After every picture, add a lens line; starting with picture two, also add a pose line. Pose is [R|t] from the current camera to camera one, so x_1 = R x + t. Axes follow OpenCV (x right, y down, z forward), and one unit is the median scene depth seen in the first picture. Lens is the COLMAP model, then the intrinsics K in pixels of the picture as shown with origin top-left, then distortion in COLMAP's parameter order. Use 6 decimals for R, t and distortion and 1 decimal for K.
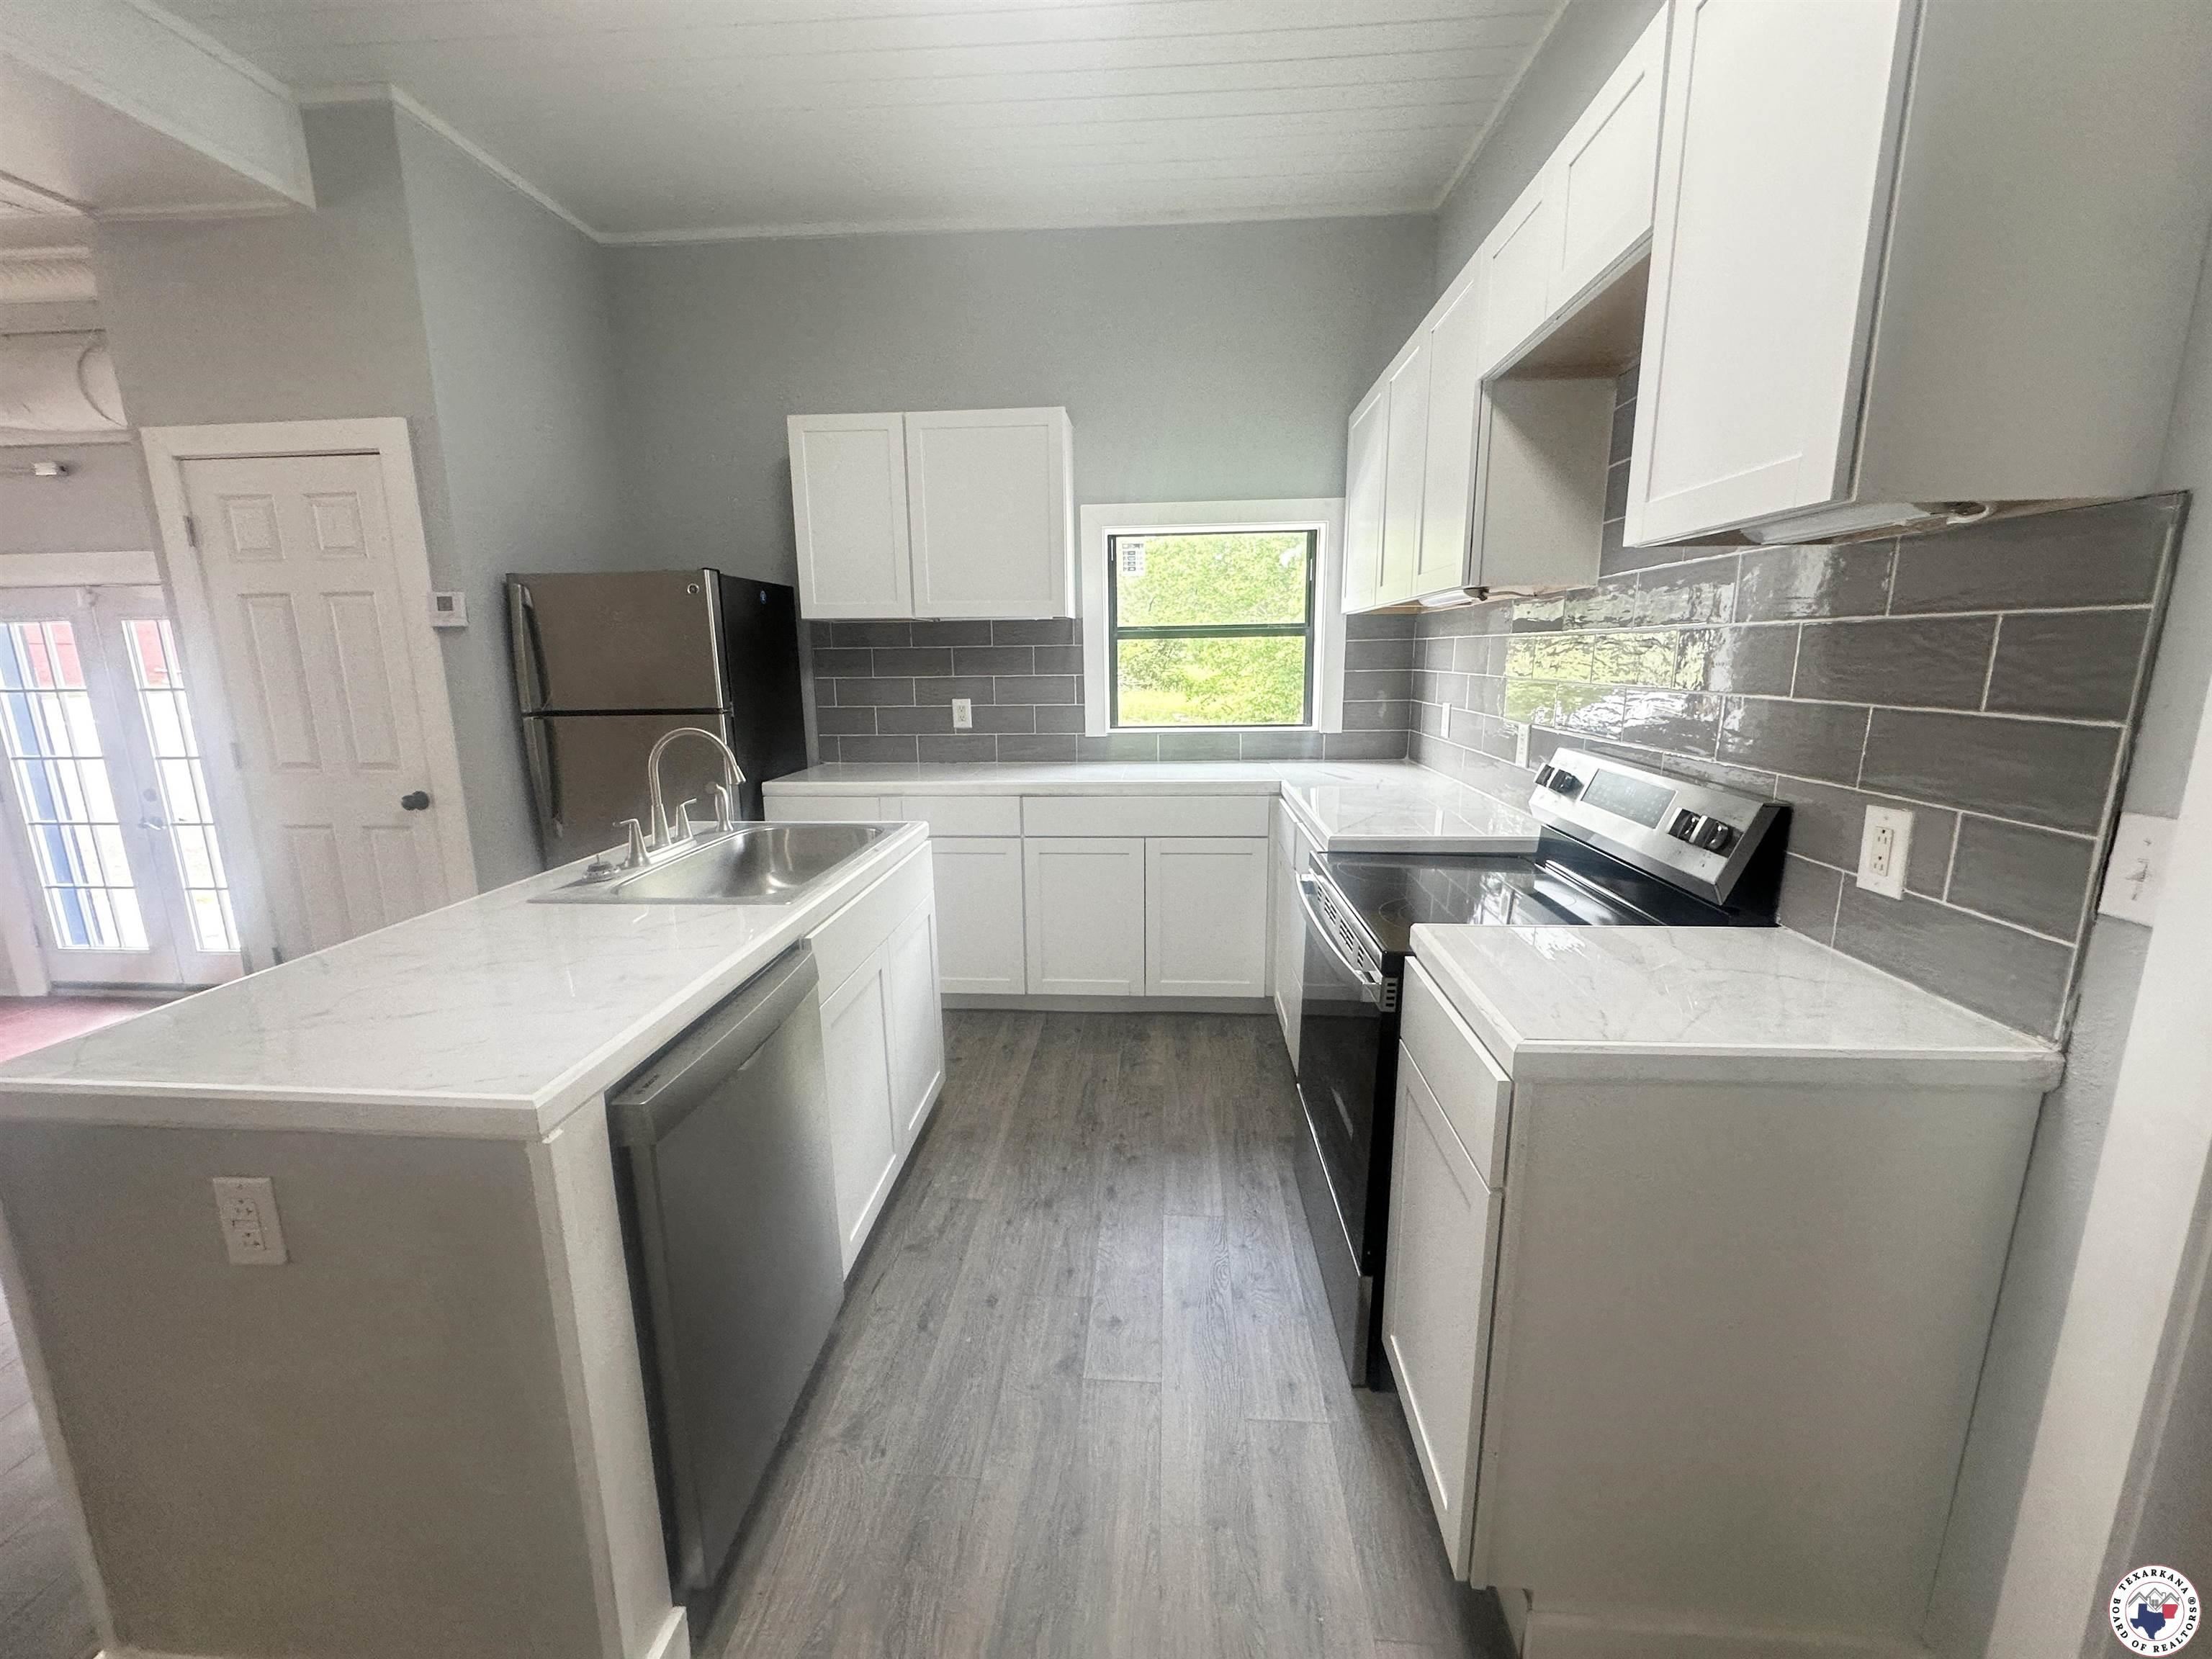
lens RADIAL K [[886.3, 0, 1108.8], [0, 886.3, 828.8], [0, 0, 1]] dist [-0.004231, 0.000881]
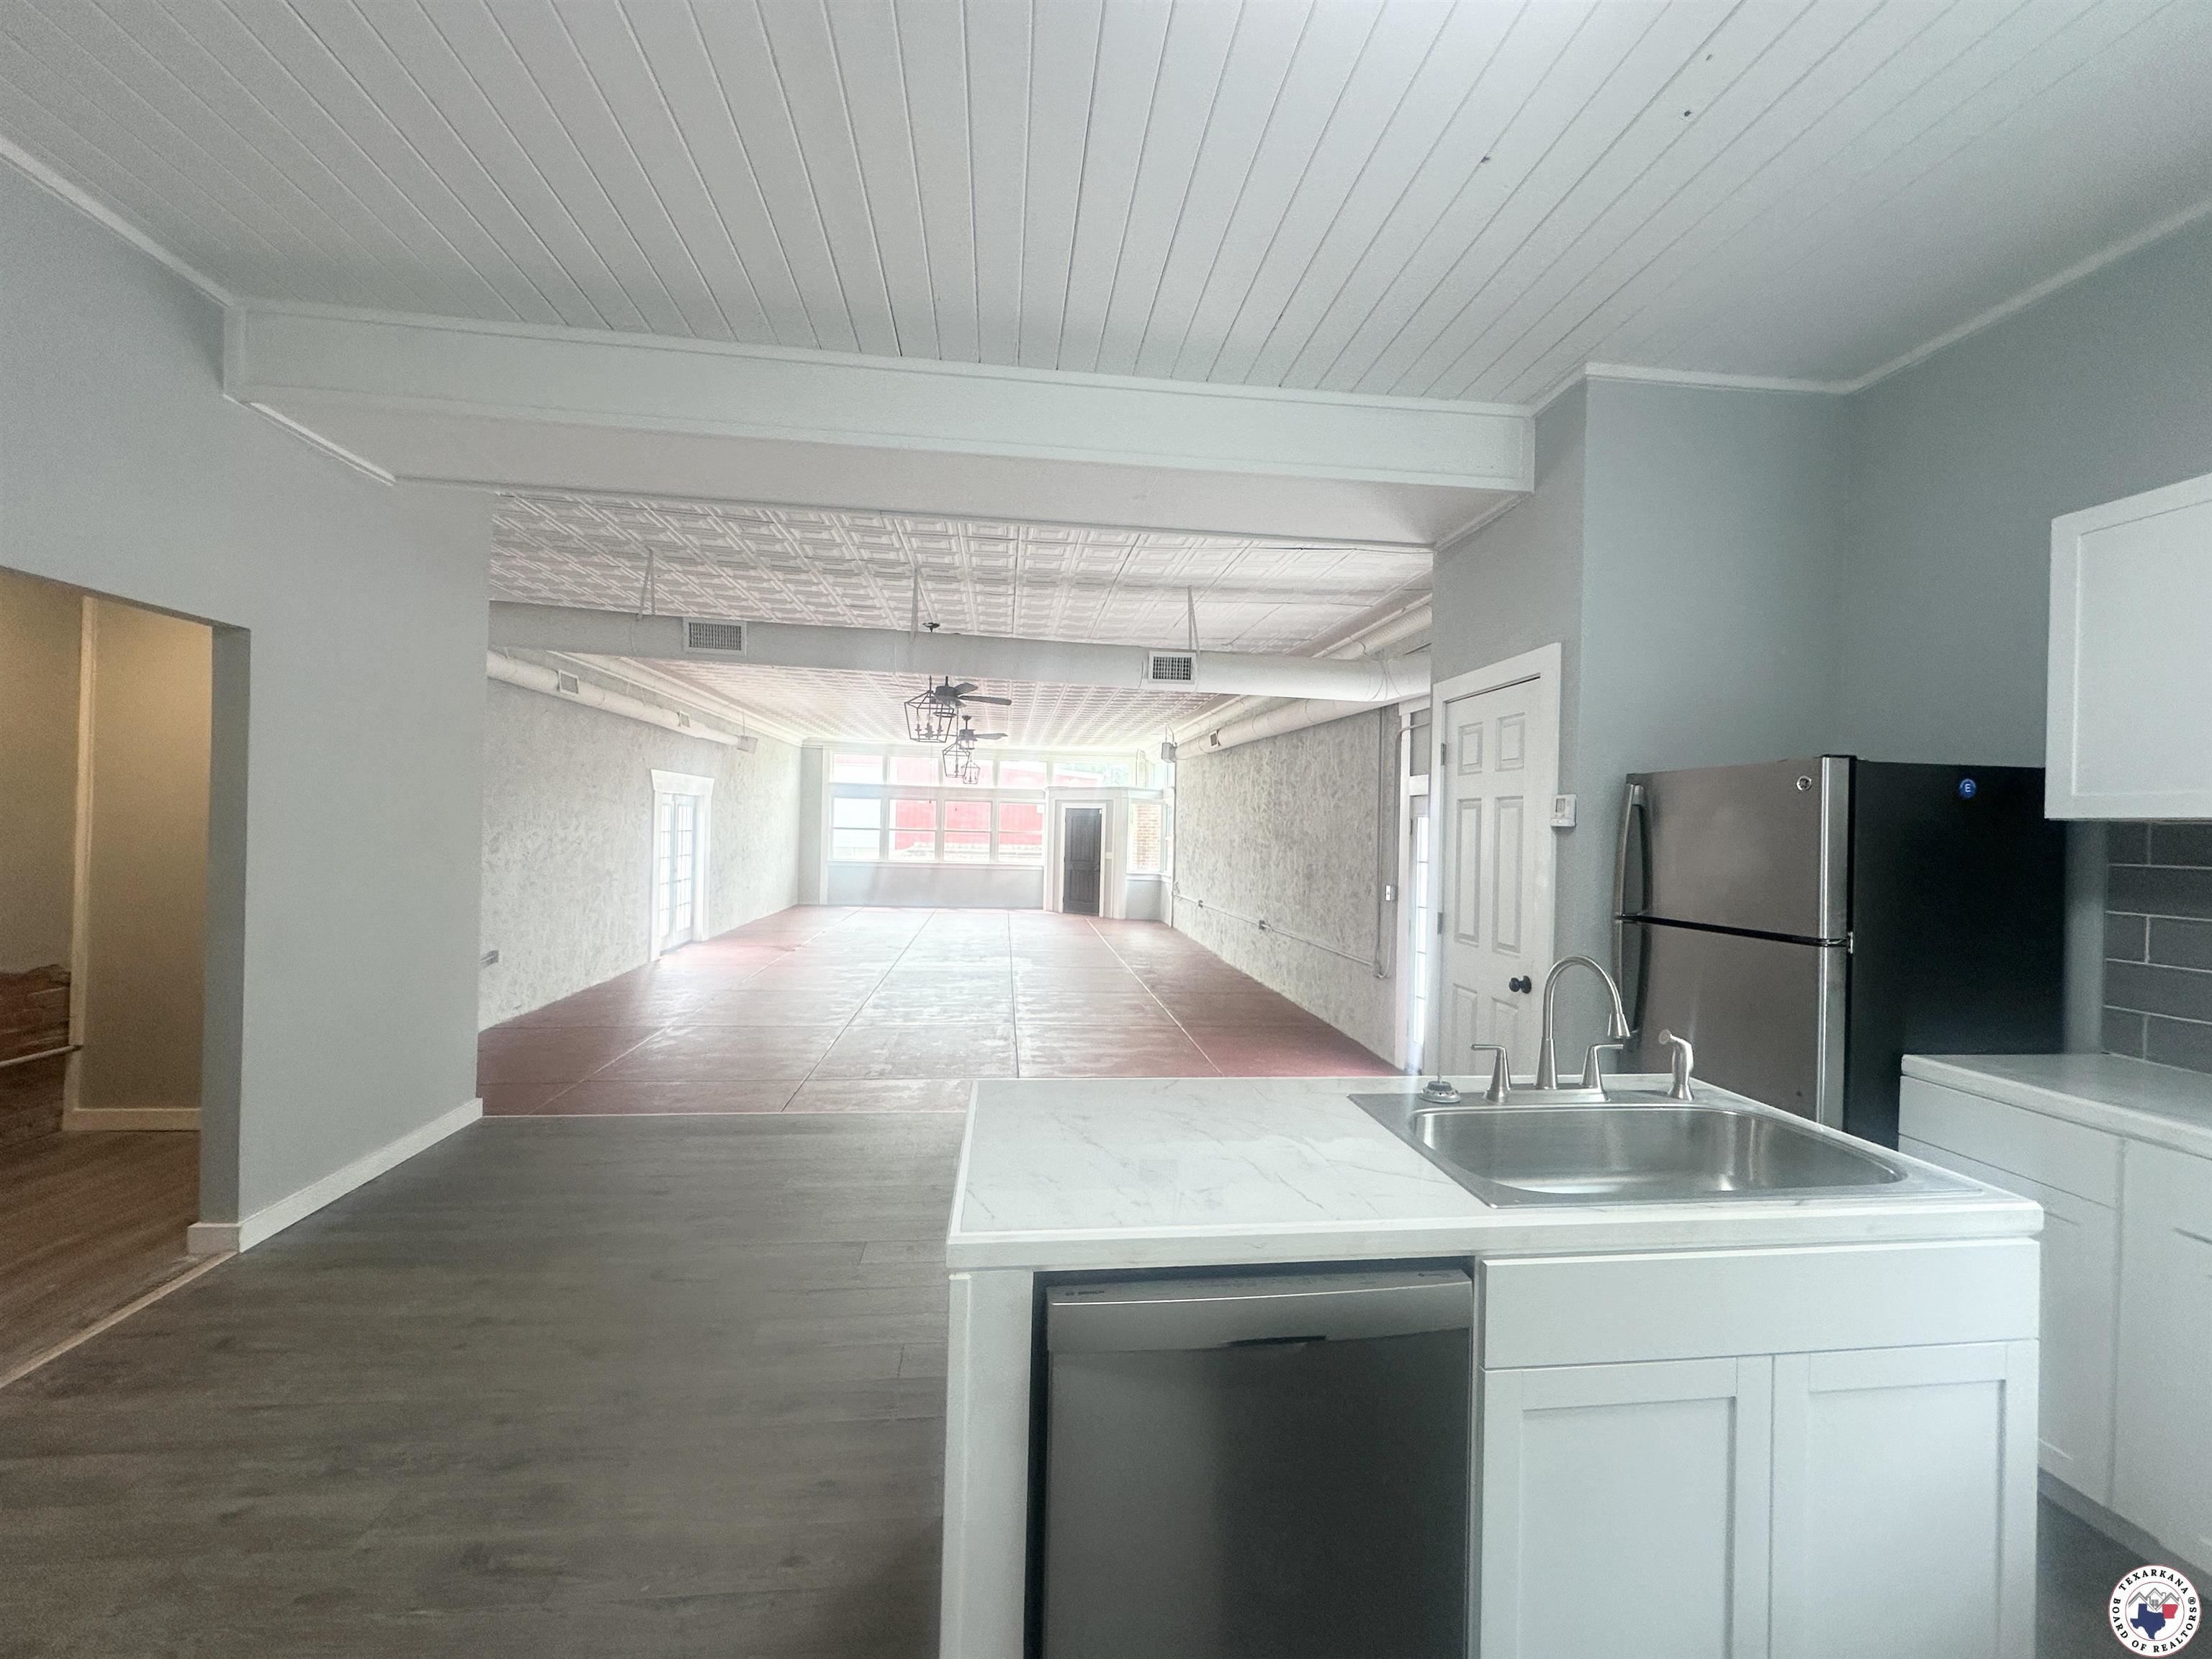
lens RADIAL K [[886.3, 0, 1106.5], [0, 886.3, 830.0], [0, 0, 1]] dist [-0.004231, 0.000881]
pose [[0.180942, 0.016727, -0.983351, 0.185925], [-0.217982, 0.975670, -0.023513, -0.082445], [0.959033, 0.218607, 0.180186, 0.294166]]
